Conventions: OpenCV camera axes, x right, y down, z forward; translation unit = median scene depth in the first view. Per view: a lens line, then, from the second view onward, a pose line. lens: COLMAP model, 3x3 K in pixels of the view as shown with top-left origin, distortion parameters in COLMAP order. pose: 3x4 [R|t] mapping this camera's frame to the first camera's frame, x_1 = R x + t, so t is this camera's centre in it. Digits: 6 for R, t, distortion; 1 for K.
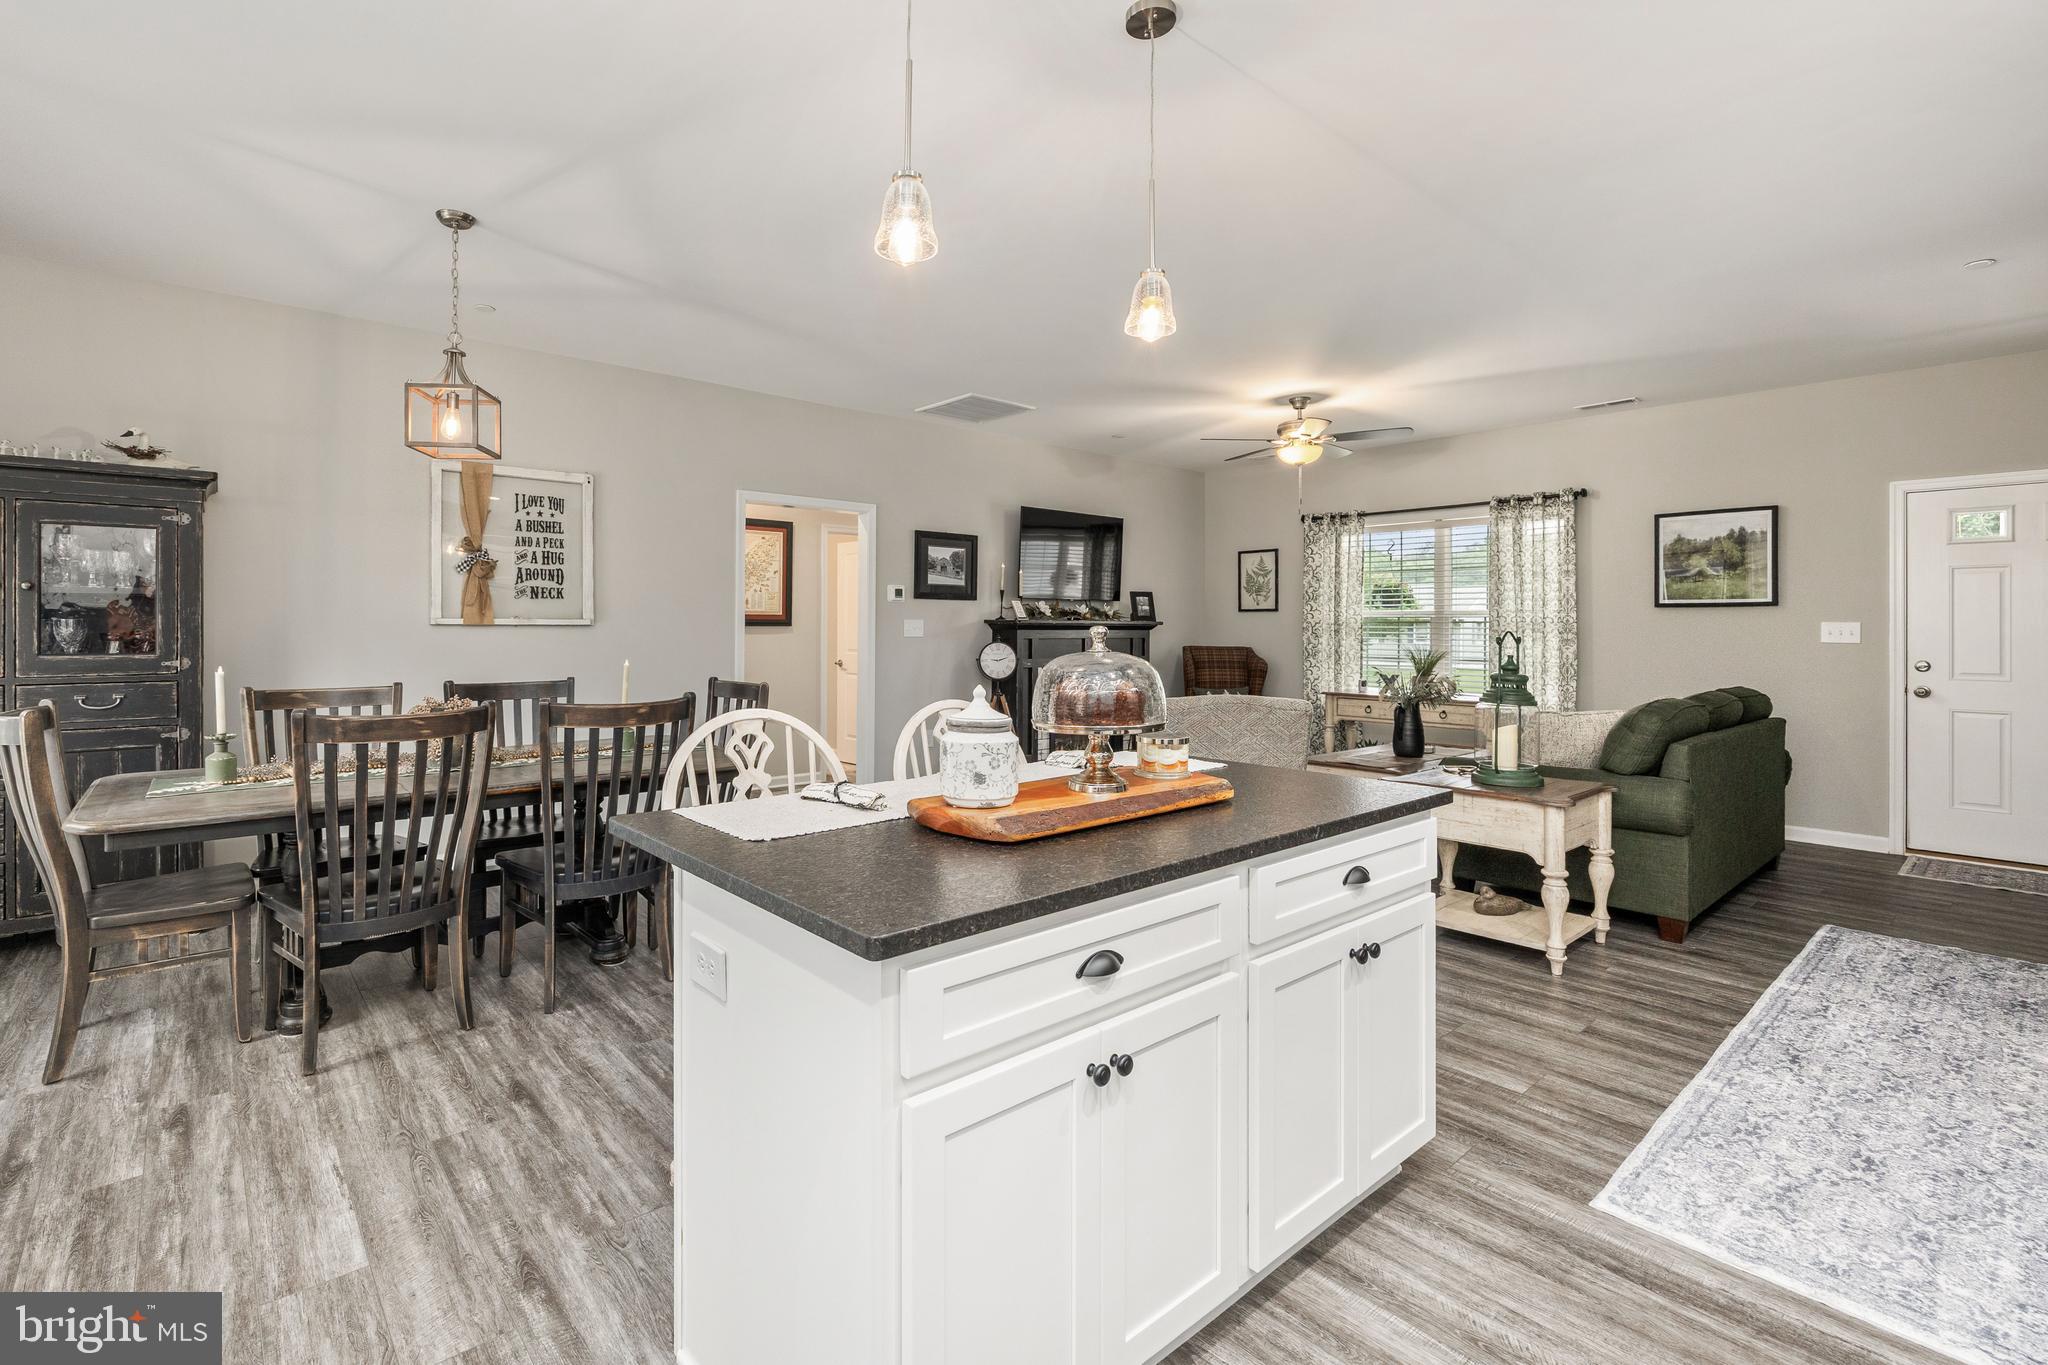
lens RADIAL K [[935.4, 0, 953.3], [0, 935.4, 620.0], [0, 0, 1]] dist [-0.002602, 0.000493]
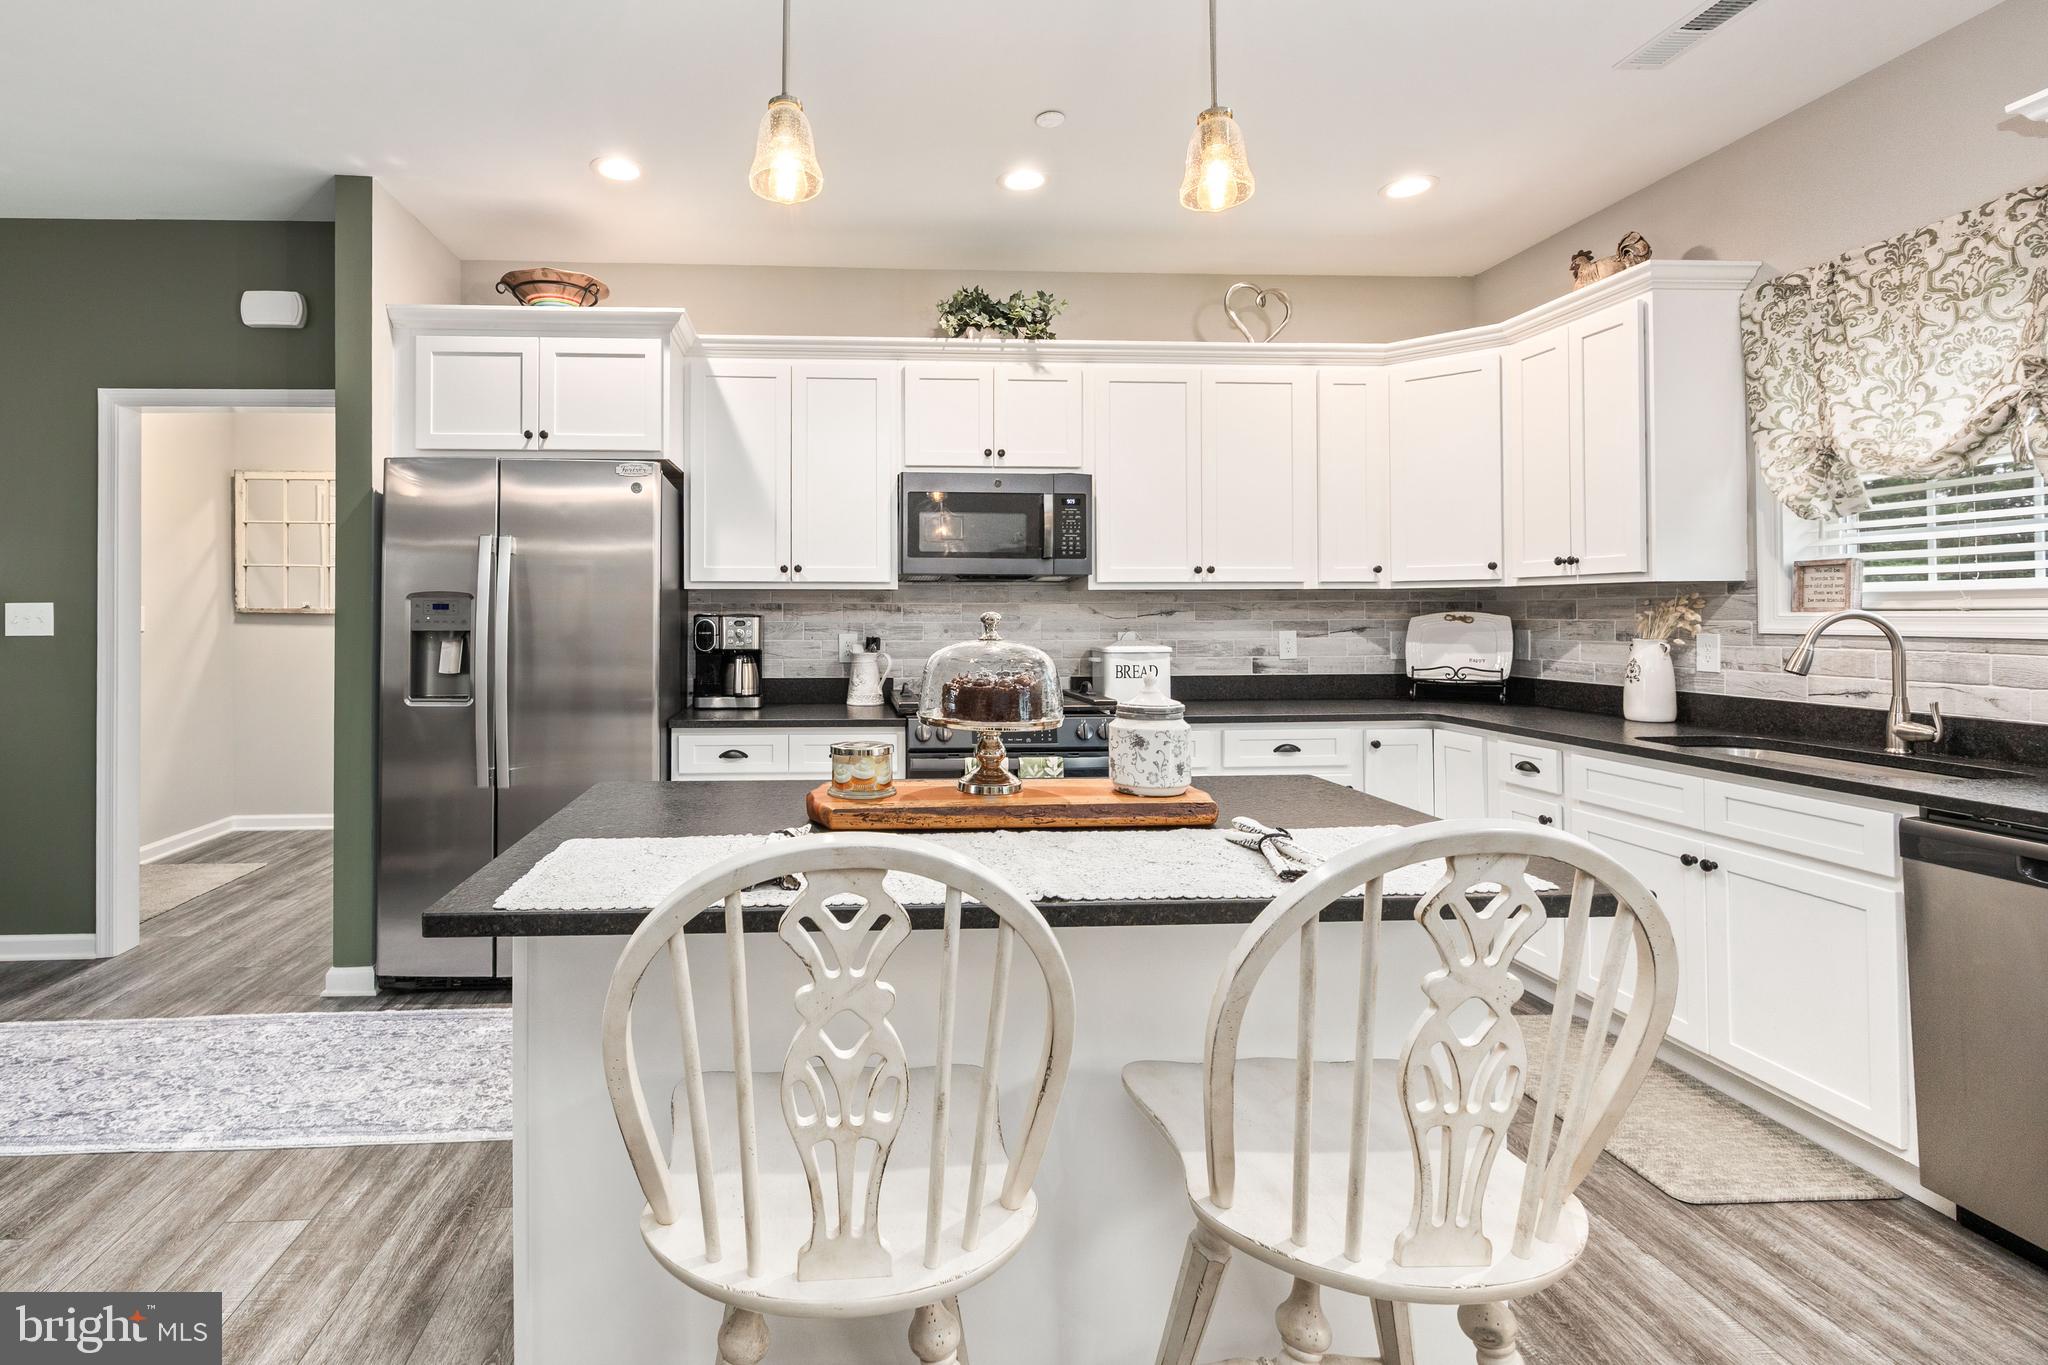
lens RADIAL K [[935.4, 0, 871.3], [0, 935.4, 604.7], [0, 0, 1]] dist [-0.002602, 0.000493]
pose [[-0.802980, 0.003168, 0.595998, -0.113793], [-0.006482, 0.999880, -0.014047, 0.004113], [-0.595971, -0.015143, -0.802863, 0.692952]]
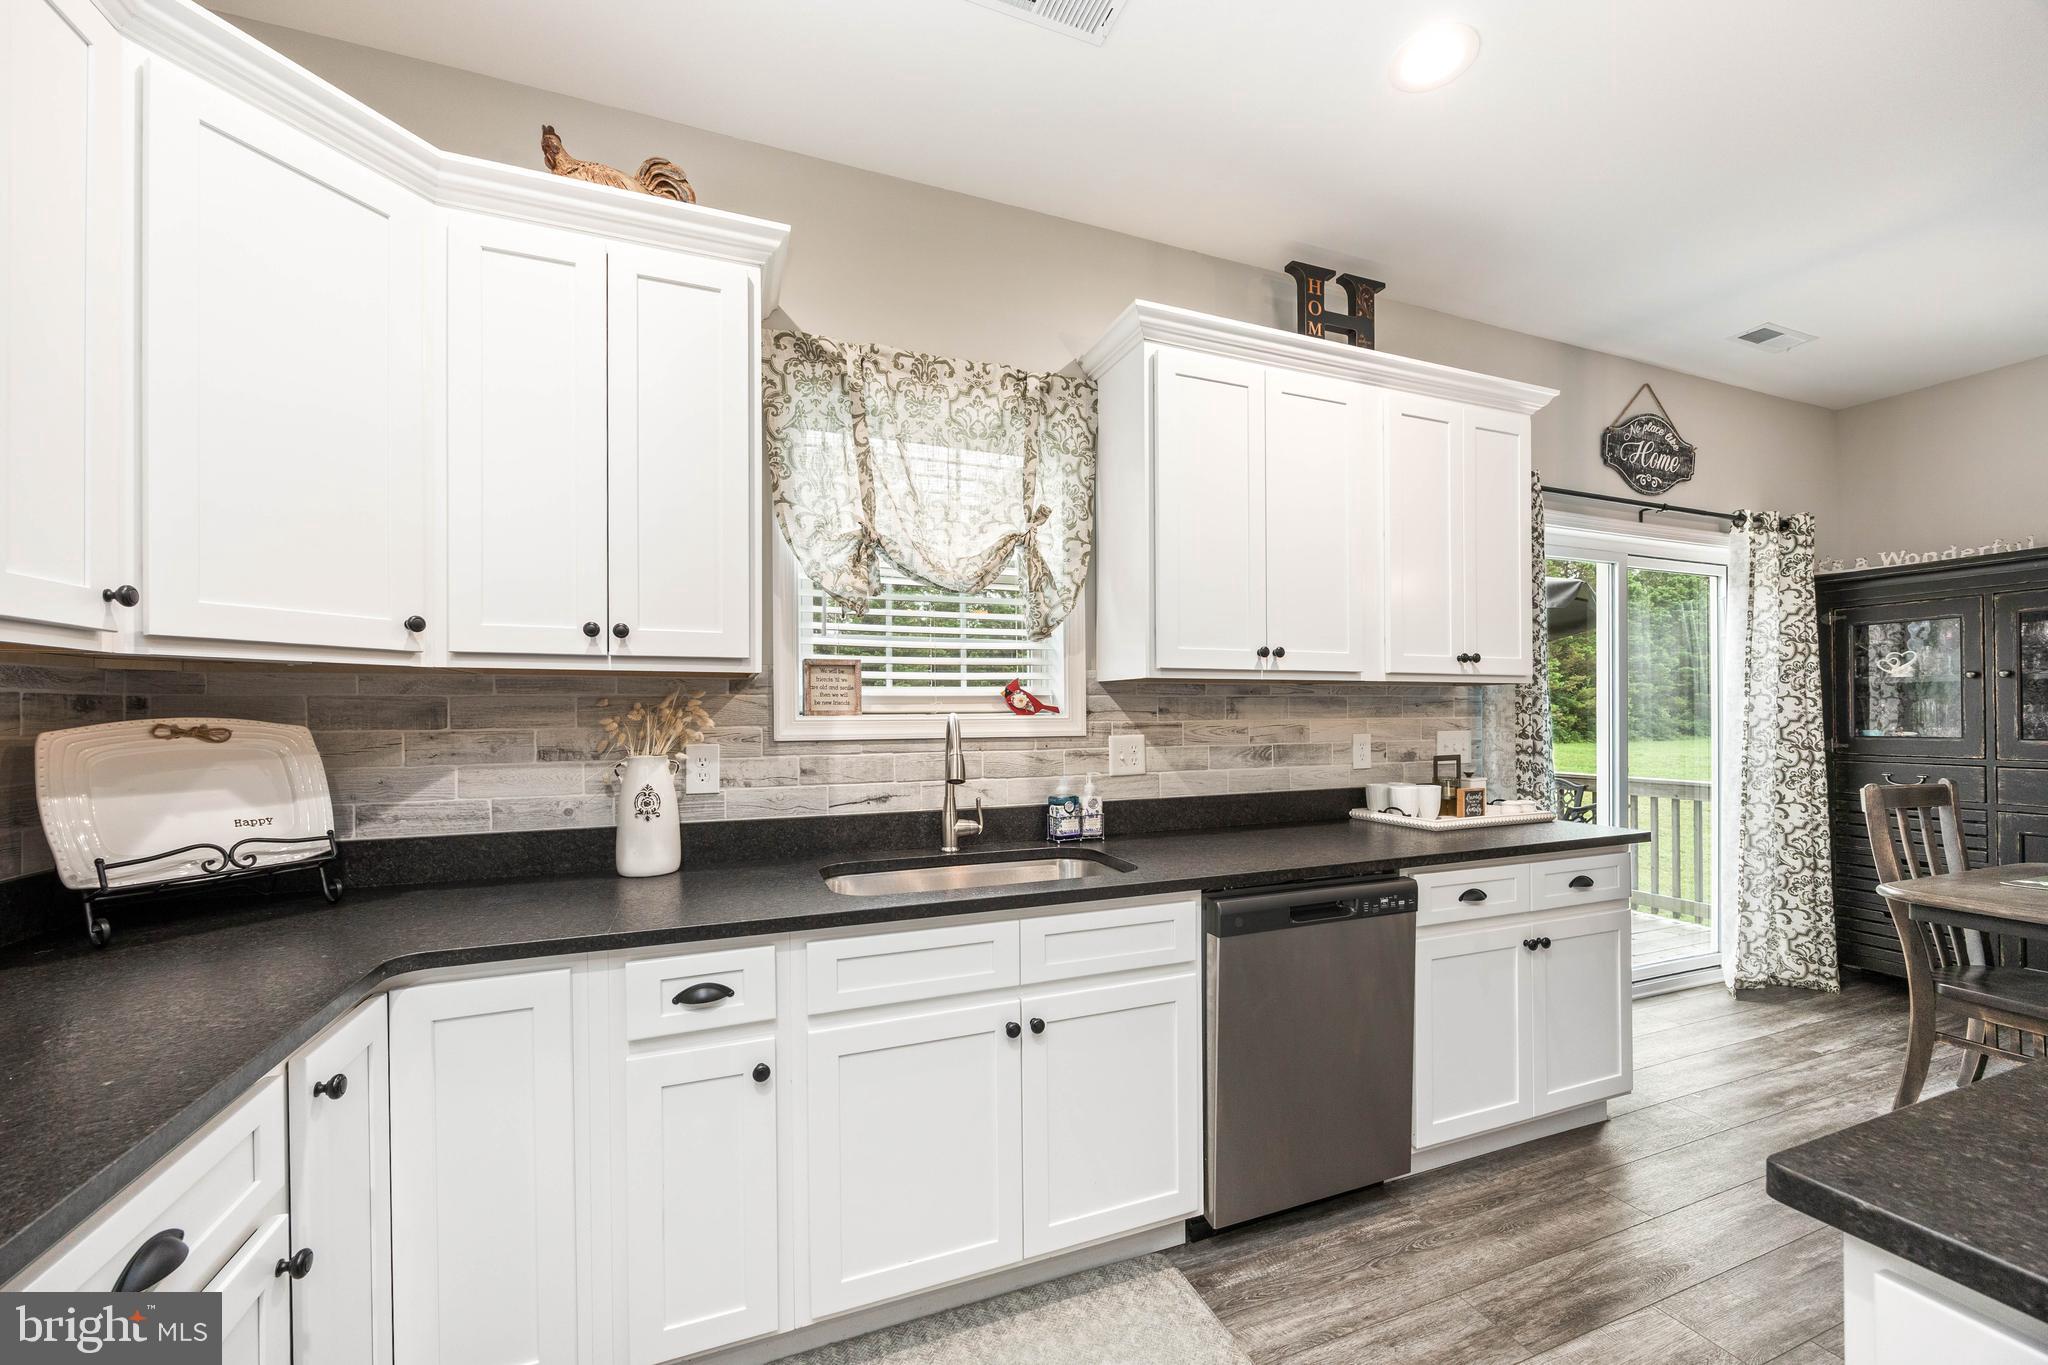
lens RADIAL K [[785.2, 0, 1025.3], [0, 785.2, 713.7], [0, 0, 1]] dist [-0.001929, -0.000392]
pose [[-0.310707, -0.005062, -0.950492, 0.140137], [0.013708, 0.999858, -0.009806, 0.001607], [0.950407, -0.016076, -0.310594, 0.149472]]
